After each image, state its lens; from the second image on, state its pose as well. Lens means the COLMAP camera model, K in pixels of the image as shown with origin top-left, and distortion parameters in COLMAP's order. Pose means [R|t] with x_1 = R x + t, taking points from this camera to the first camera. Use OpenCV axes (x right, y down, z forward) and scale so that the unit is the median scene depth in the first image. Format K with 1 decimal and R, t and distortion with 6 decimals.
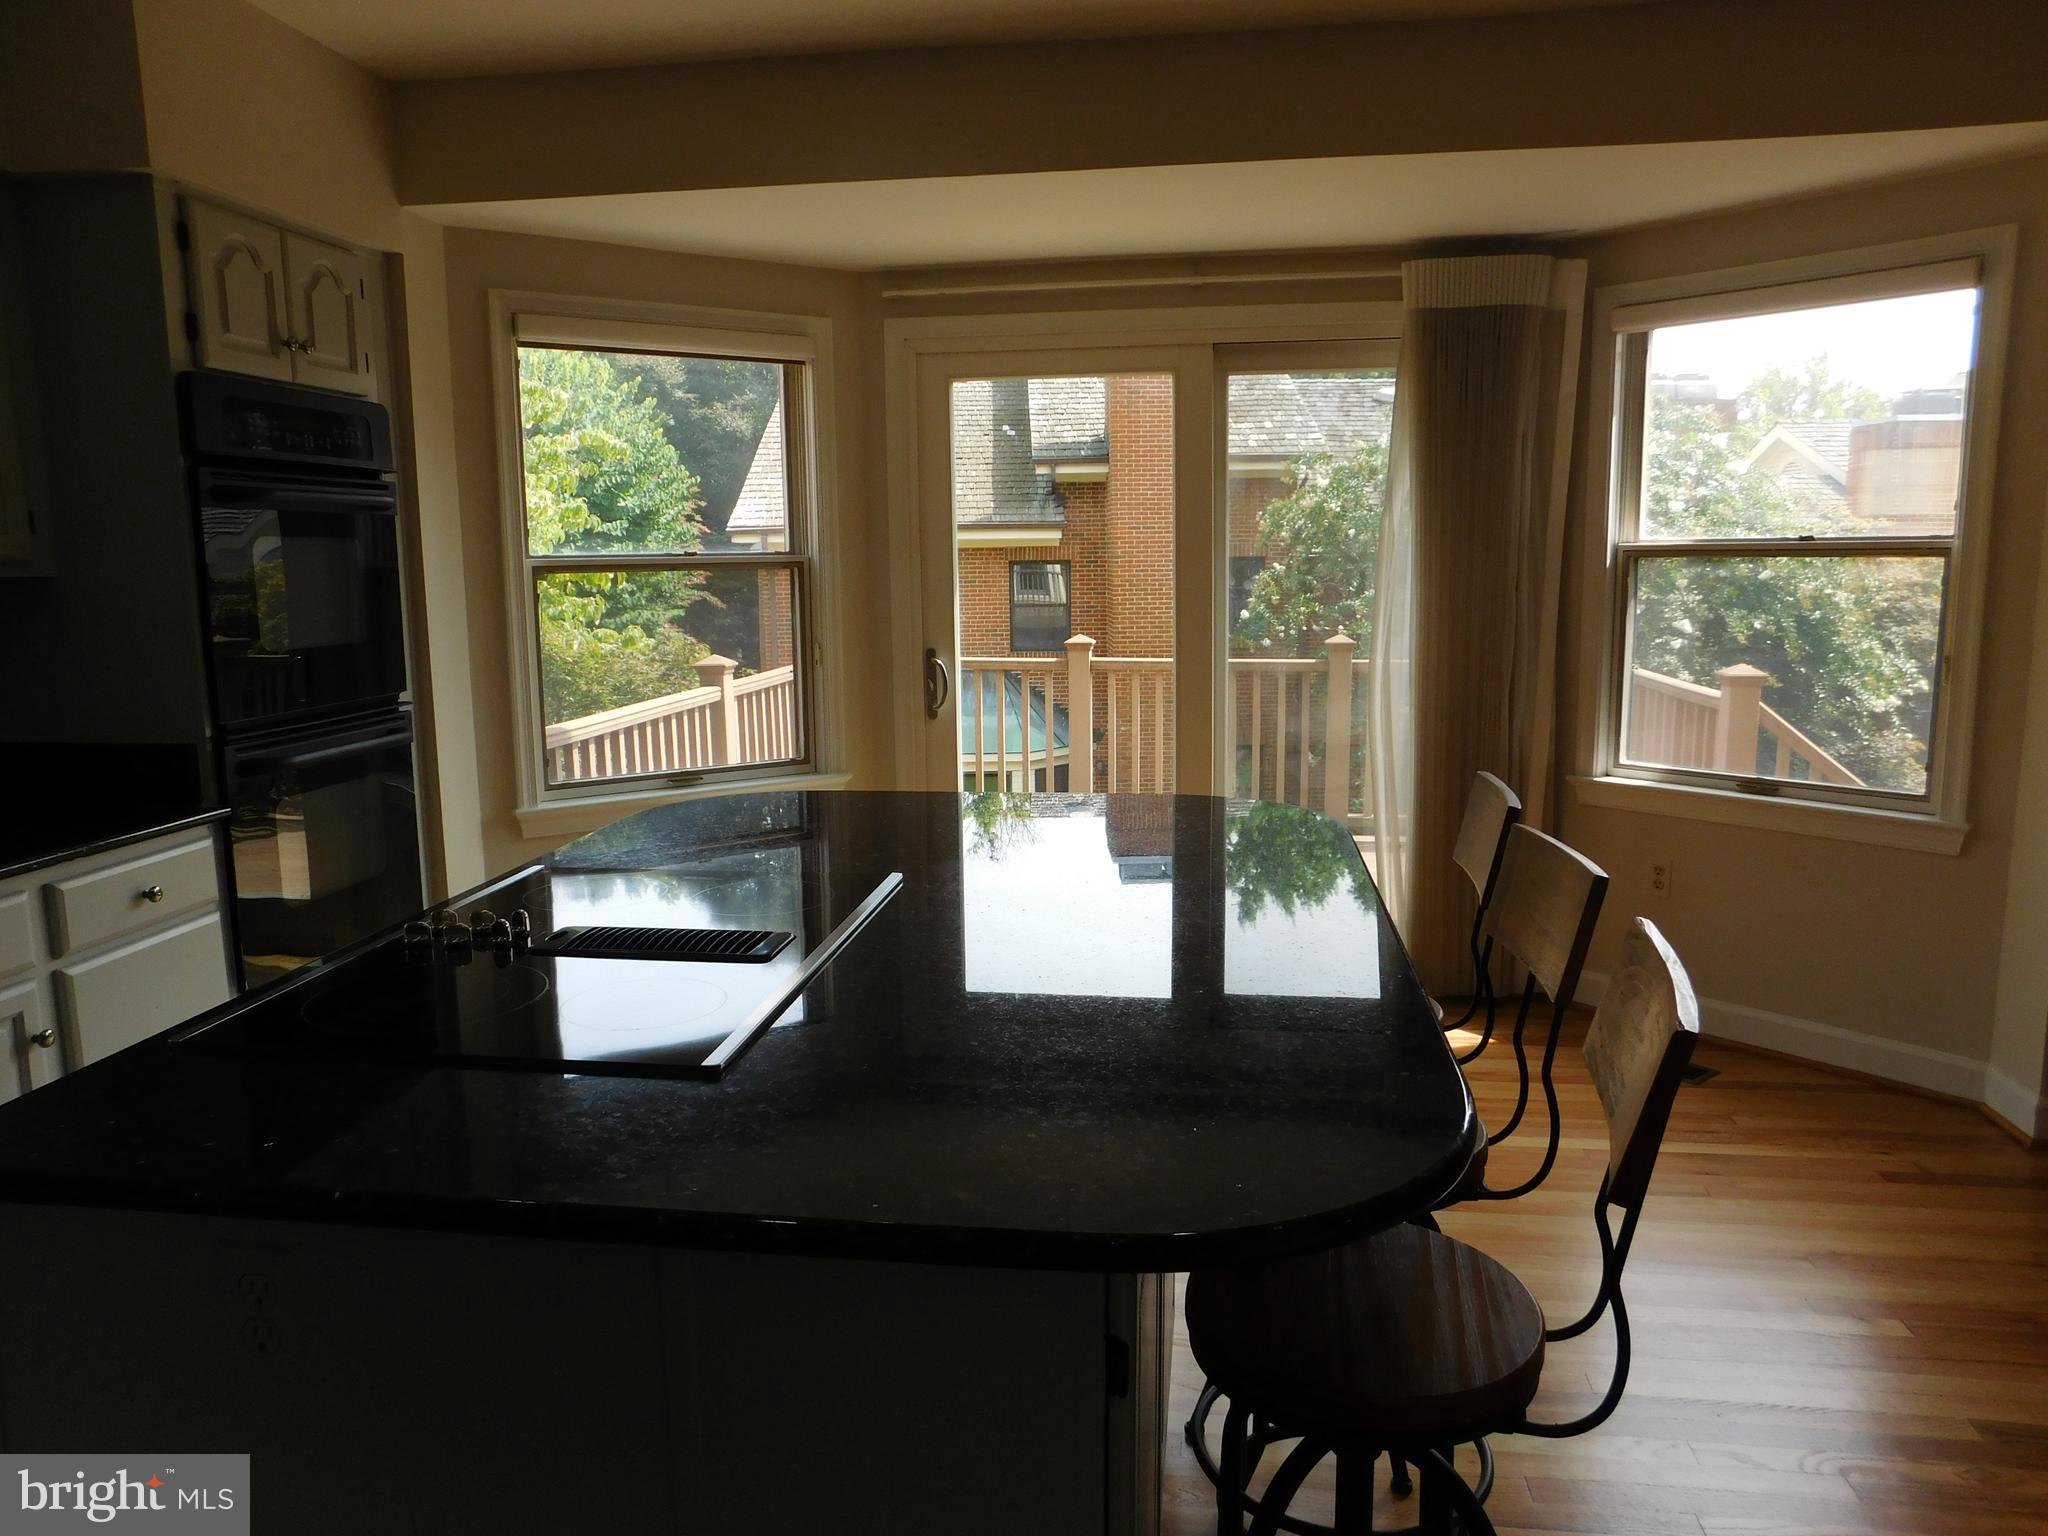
lens RADIAL K [[1409.9, 0, 1016.2], [0, 1409.9, 759.1], [0, 0, 1]] dist [-0.050404, 0.031069]
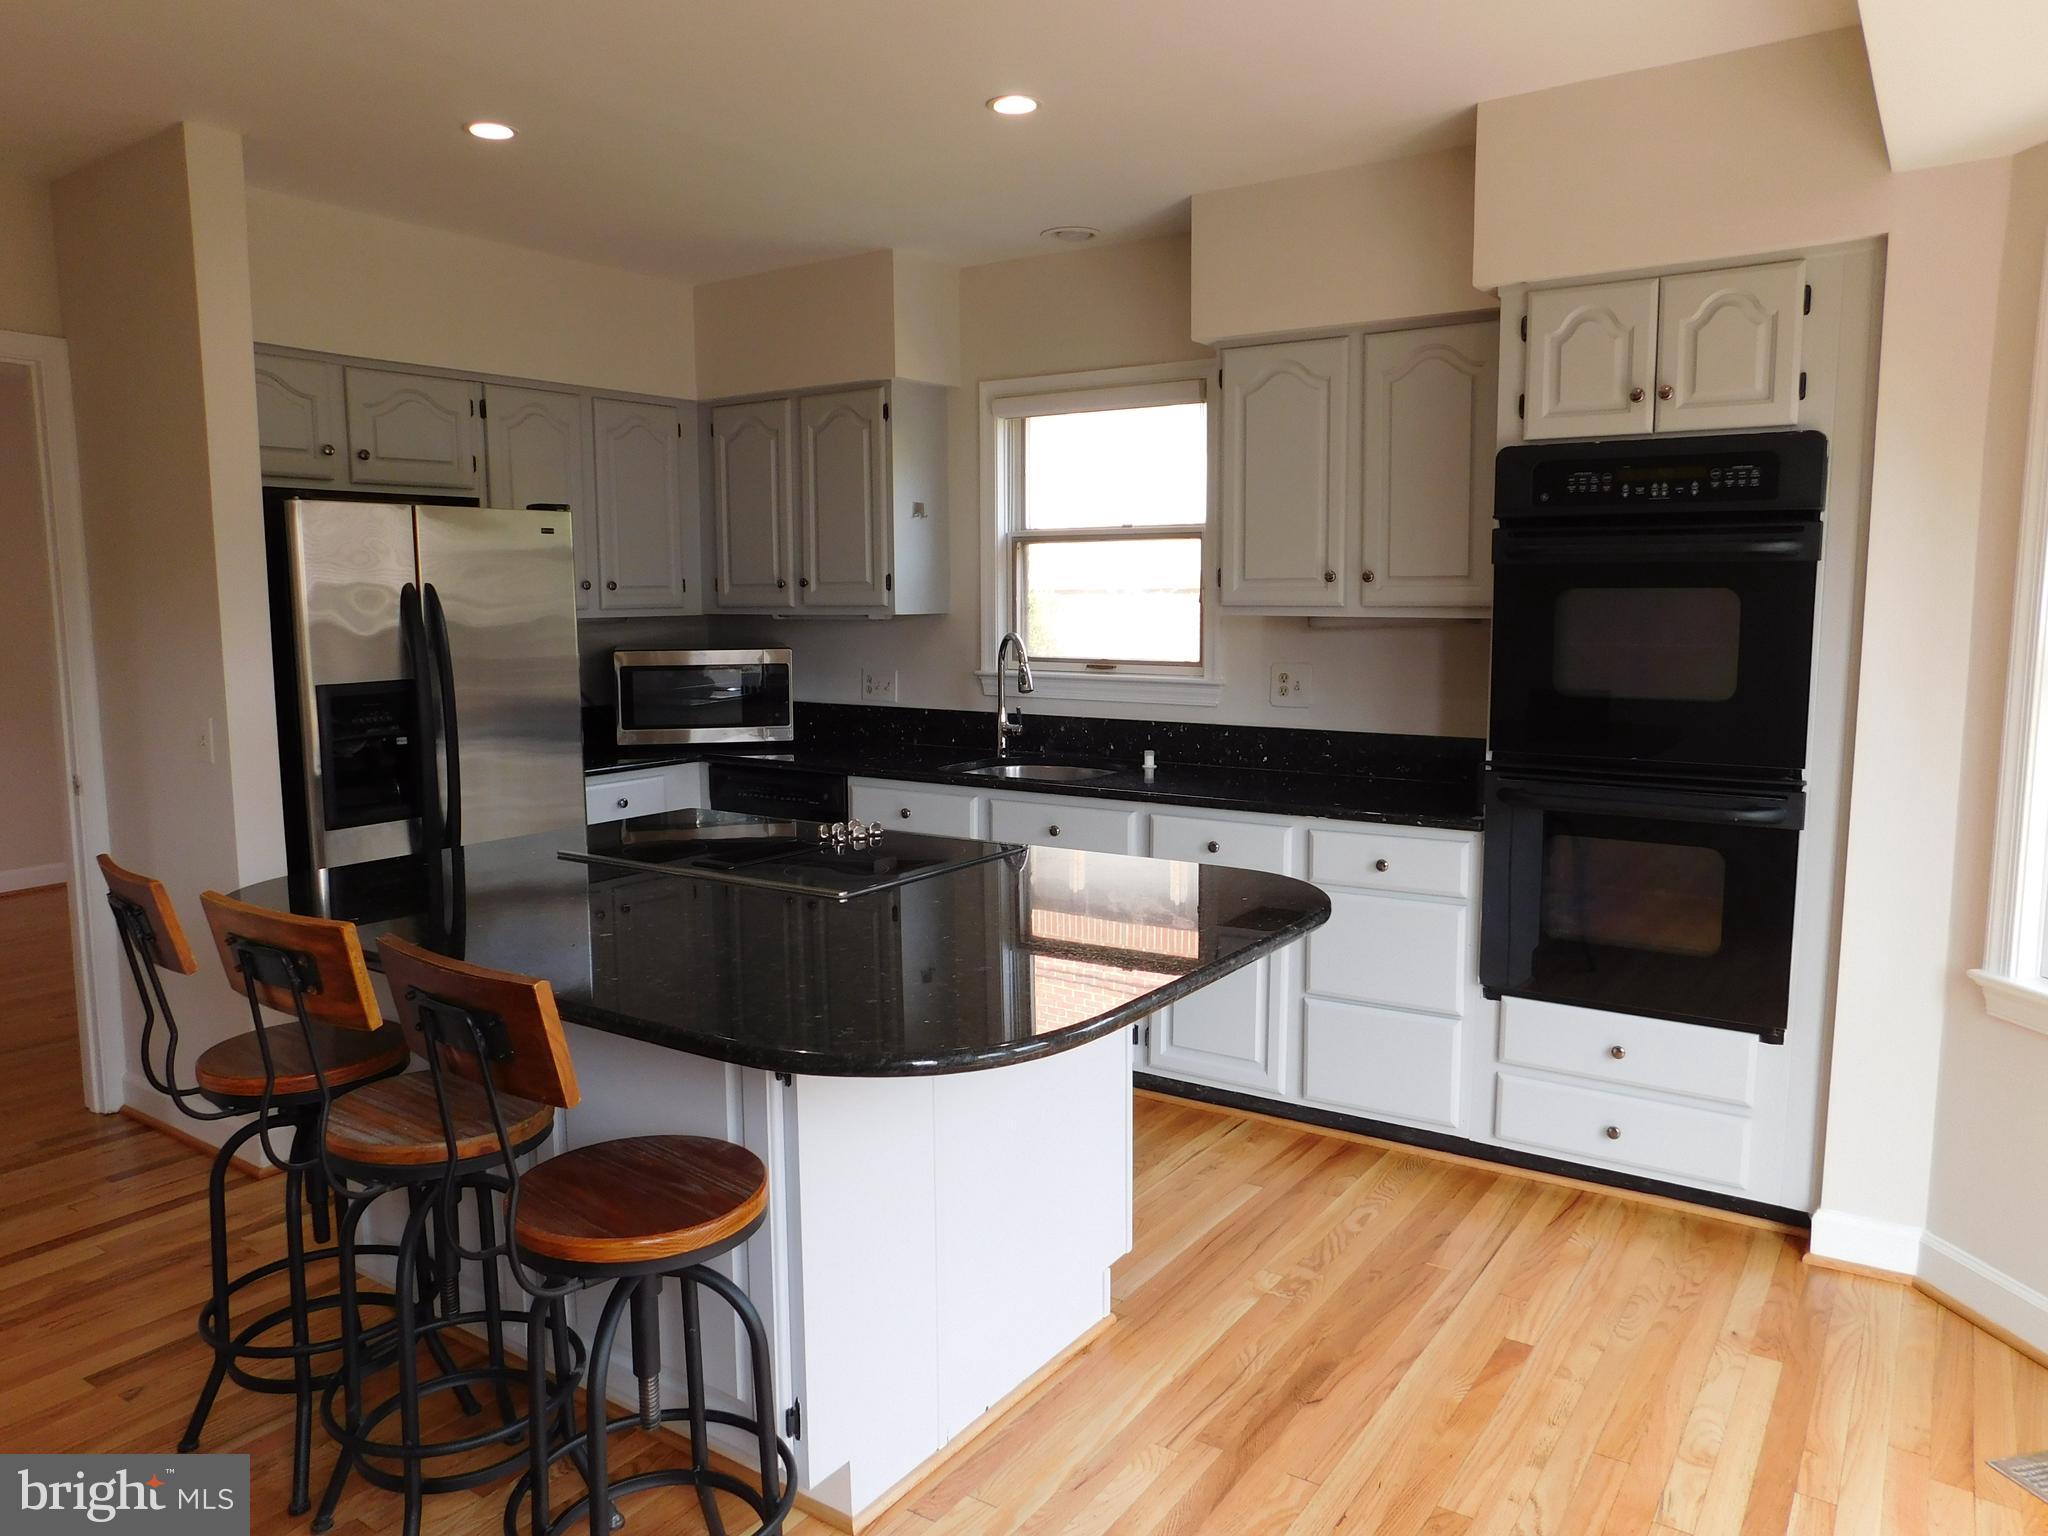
lens RADIAL K [[1409.9, 0, 1019.3], [0, 1409.9, 765.0], [0, 0, 1]] dist [-0.050404, 0.031069]
pose [[-0.443371, 0.113720, -0.889095, 0.583190], [-0.128329, 0.973647, 0.188530, -0.168485], [0.887104, 0.197686, -0.417093, 1.056389]]
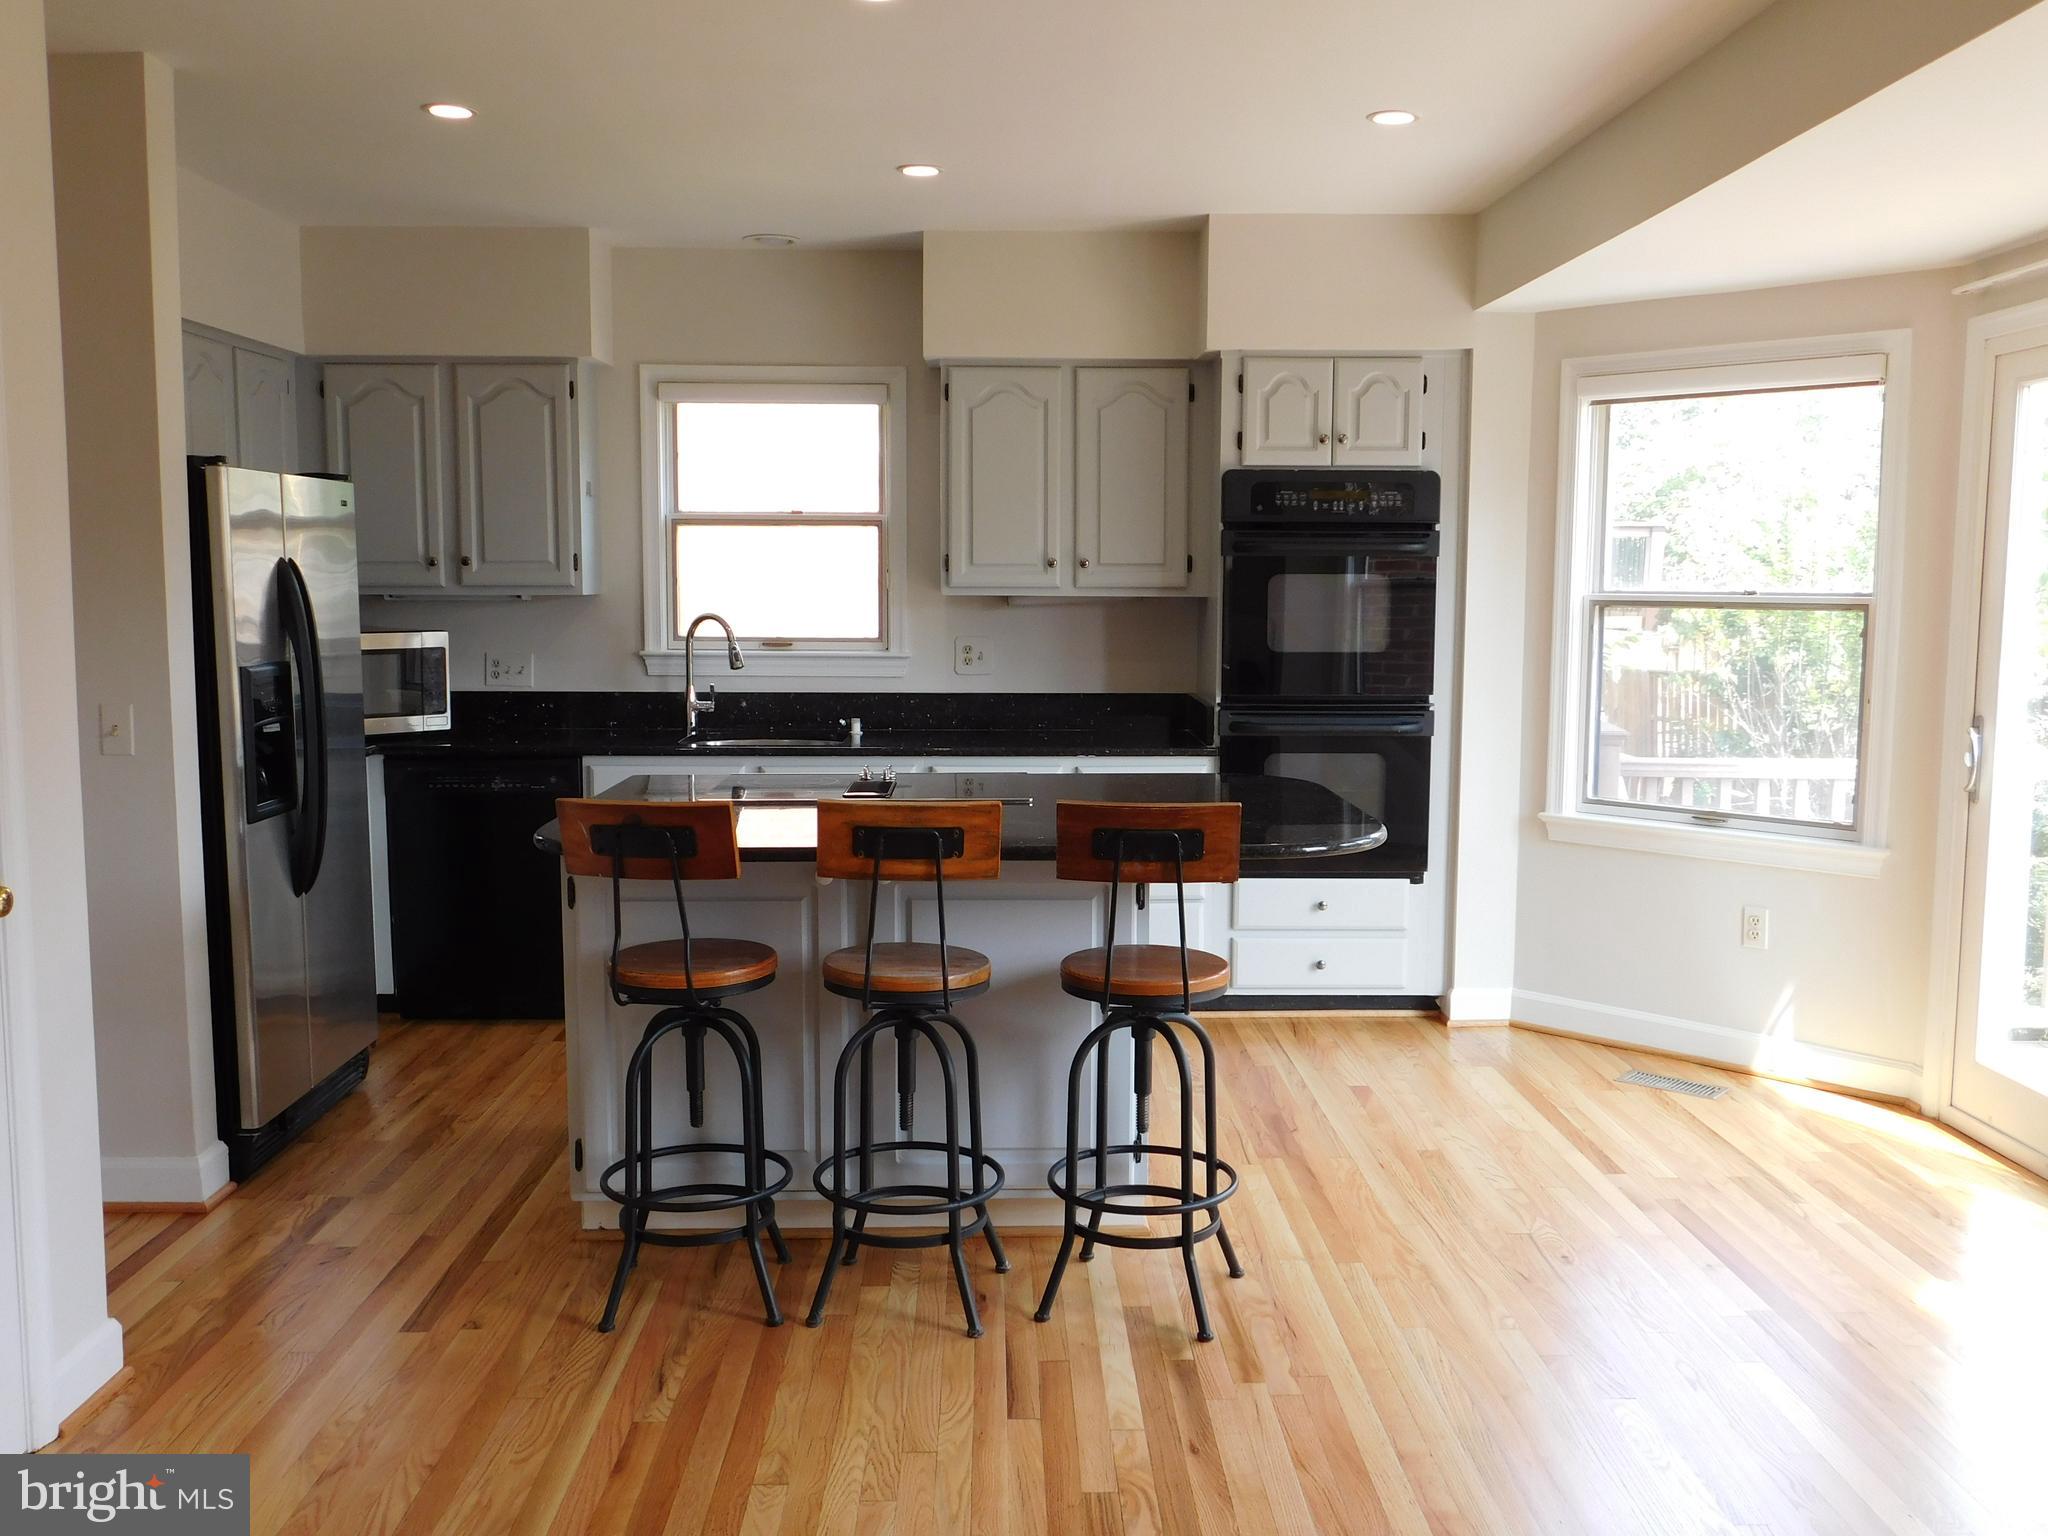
lens RADIAL K [[1787.4, 0, 1023.7], [0, 1787.4, 773.8], [0, 0, 1]] dist [-0.008238, -0.007454]
pose [[0.162573, 0.114551, -0.980024, 1.239178], [-0.151862, 0.984308, 0.089860, -0.077301], [0.974940, 0.134219, 0.177418, 0.413024]]
